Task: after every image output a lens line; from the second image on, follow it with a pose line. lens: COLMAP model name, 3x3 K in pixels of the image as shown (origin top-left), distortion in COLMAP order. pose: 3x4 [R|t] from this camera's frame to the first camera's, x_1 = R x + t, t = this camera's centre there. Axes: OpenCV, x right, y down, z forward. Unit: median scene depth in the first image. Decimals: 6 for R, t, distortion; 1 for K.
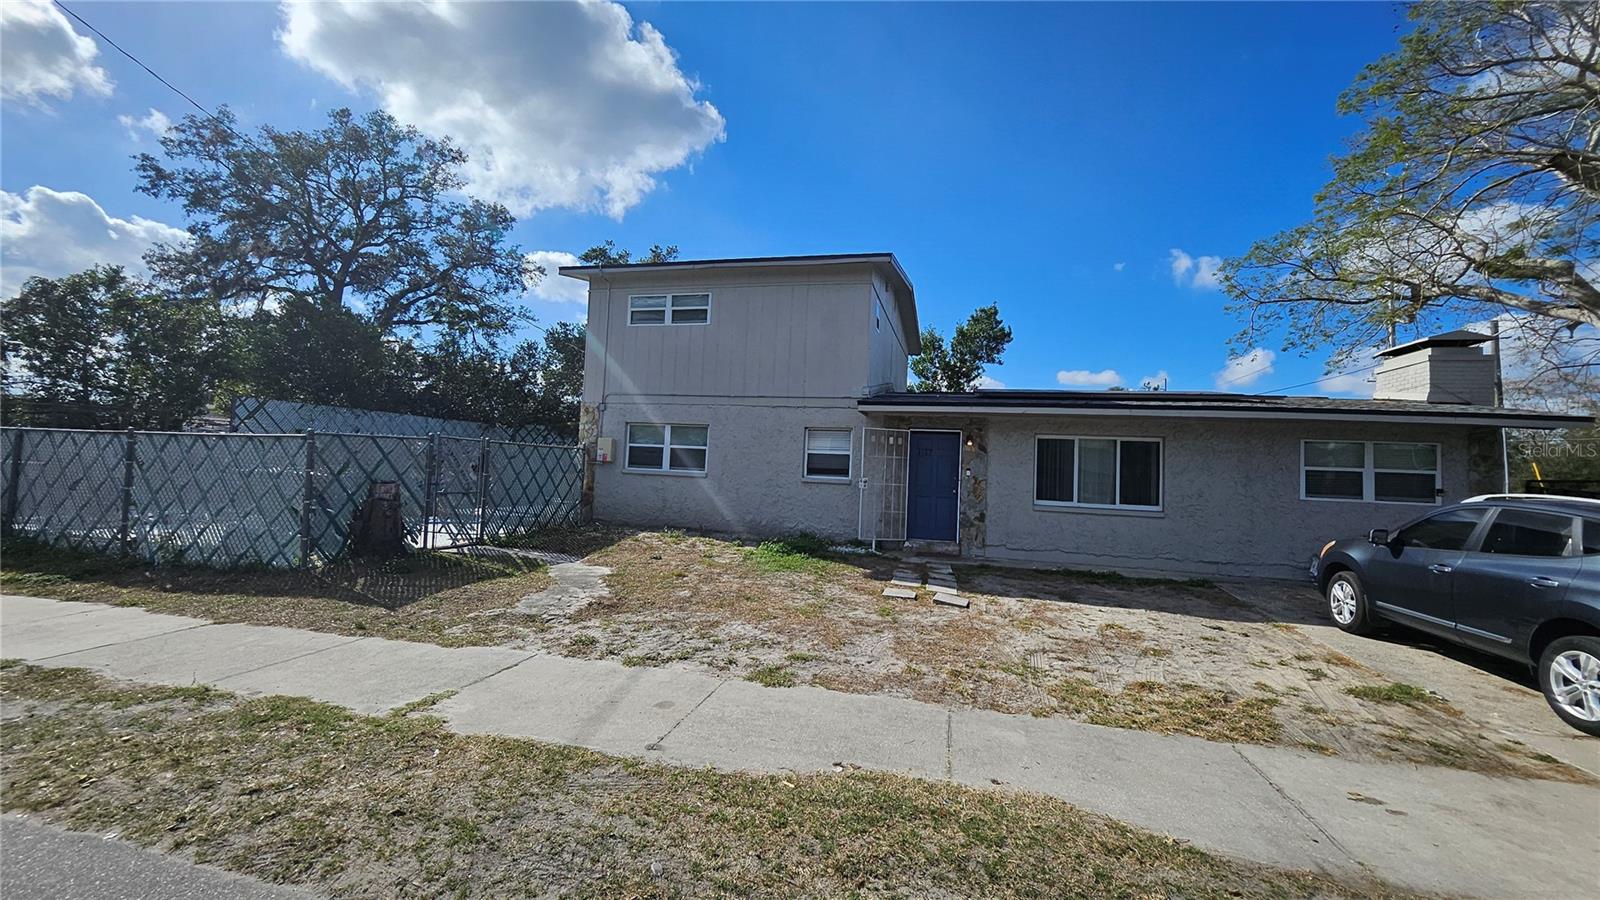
lens RADIAL K [[636.9, 0, 803.7], [0, 636.9, 445.0], [0, 0, 1]] dist [-0.002293, 0.000211]
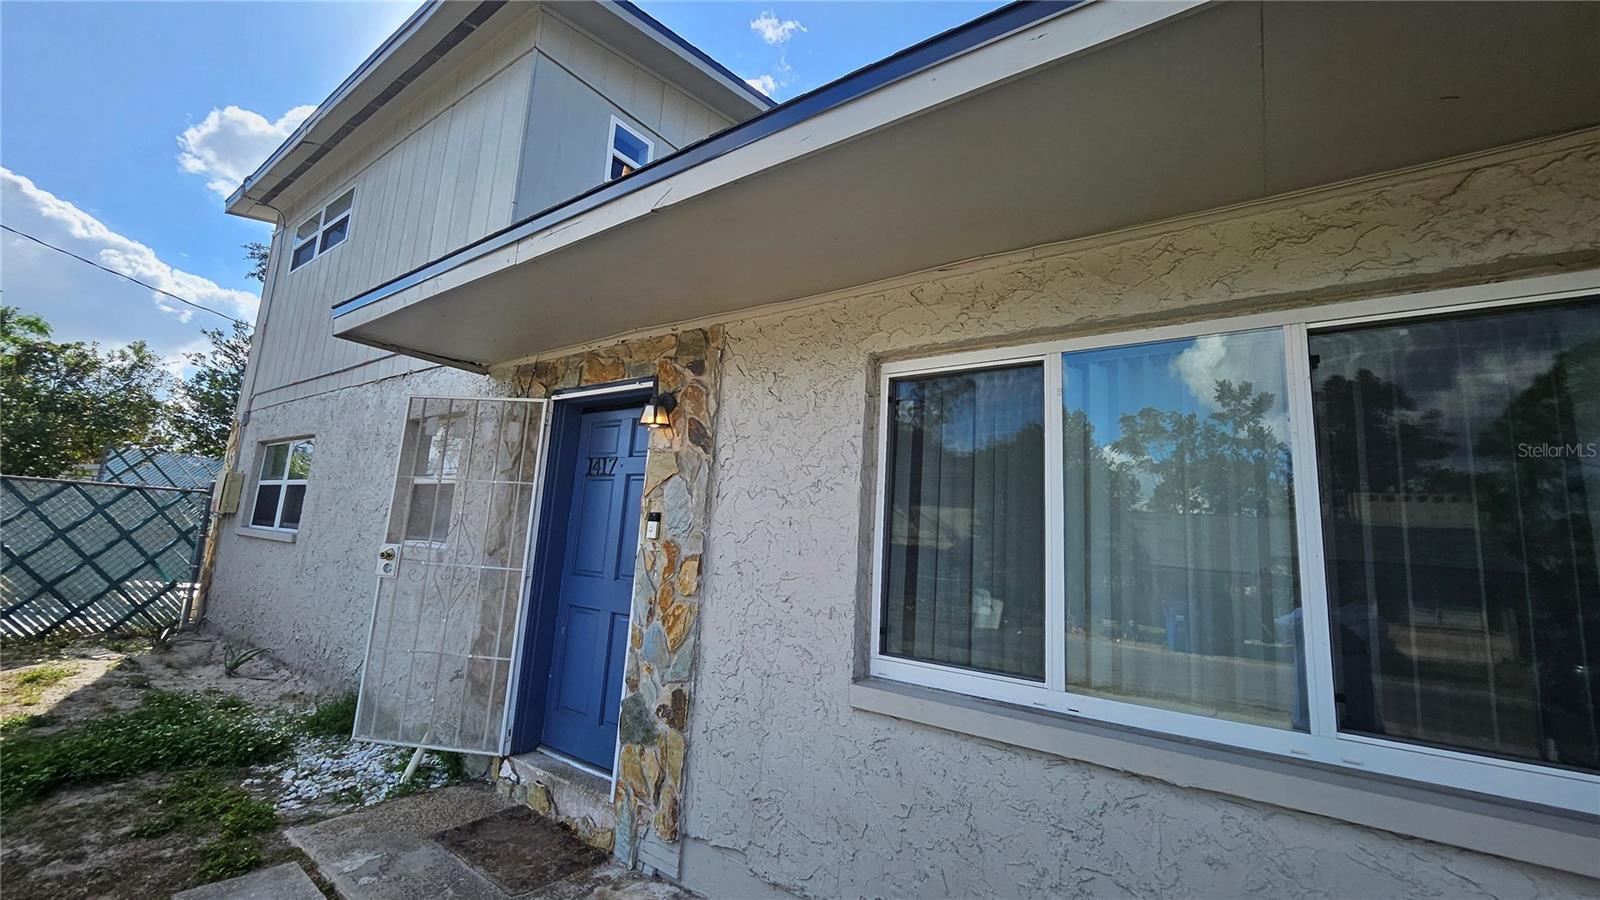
lens RADIAL K [[649.5, 0, 798.6], [0, 649.5, 441.4], [0, 0, 1]] dist [-0.007029, 0.000436]
pose [[0.925008, -0.046993, -0.377031, 0.441644], [-0.008022, 0.989685, -0.143036, 0.048142], [0.379863, 0.135334, 0.915089, 0.807172]]
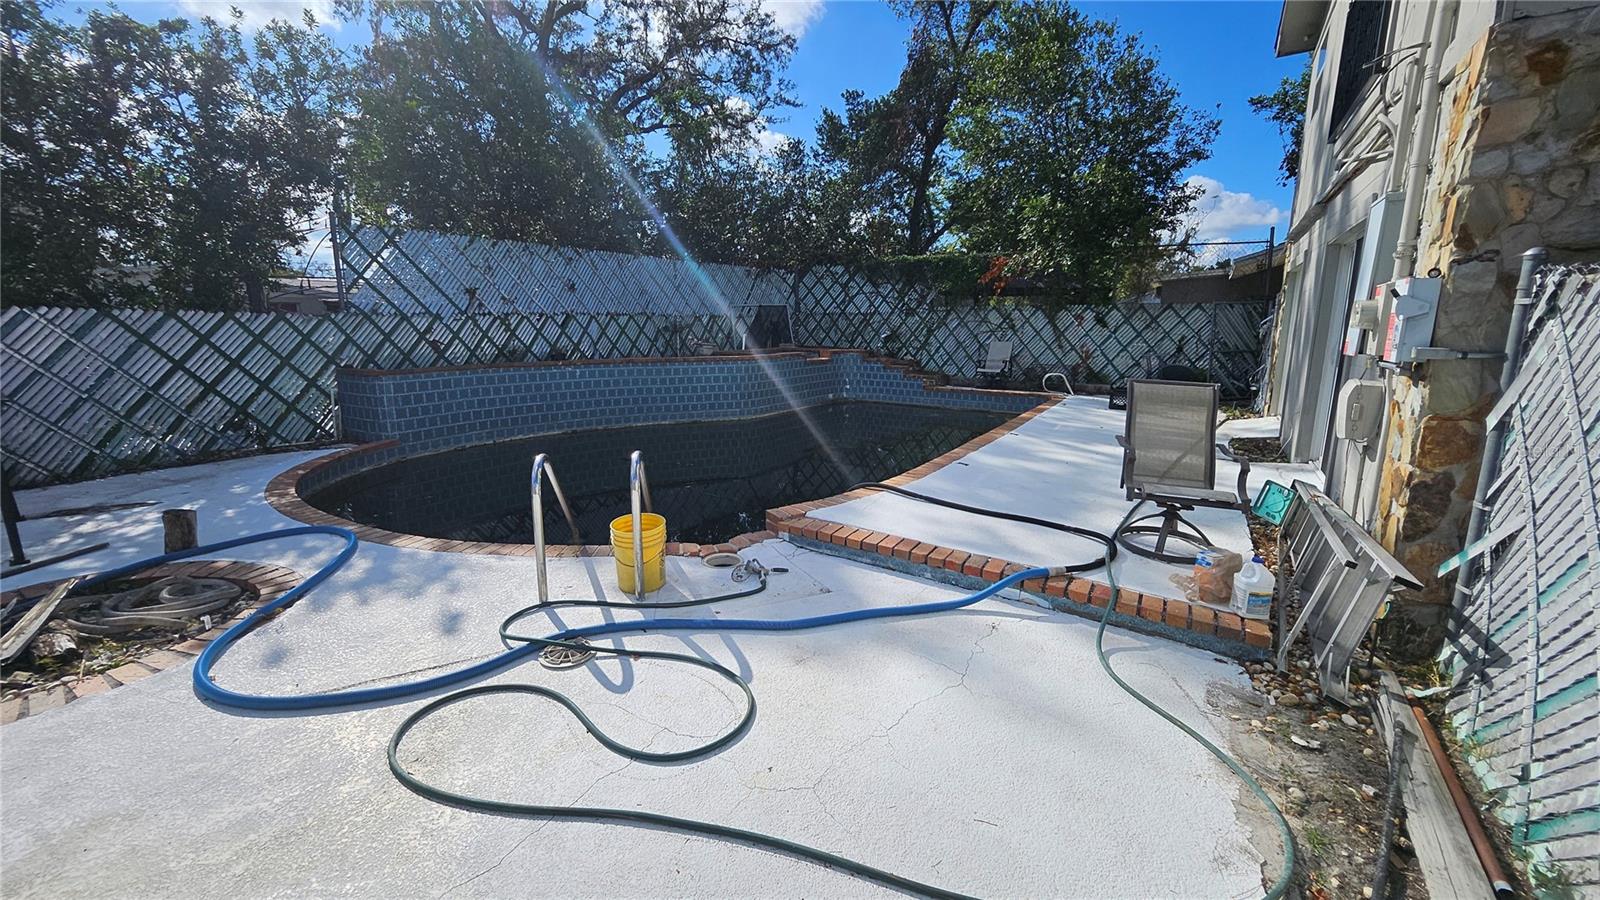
lens RADIAL K [[629.4, 0, 795.8], [0, 629.4, 442.7], [0, 0, 1]] dist [-0.008643, -0.000228]
pose [[0.946345, 0.026874, -0.322040, -0.530036], [0.047841, 0.973904, 0.221859, -0.003807], [0.319598, -0.225362, 0.920363, 0.832969]]
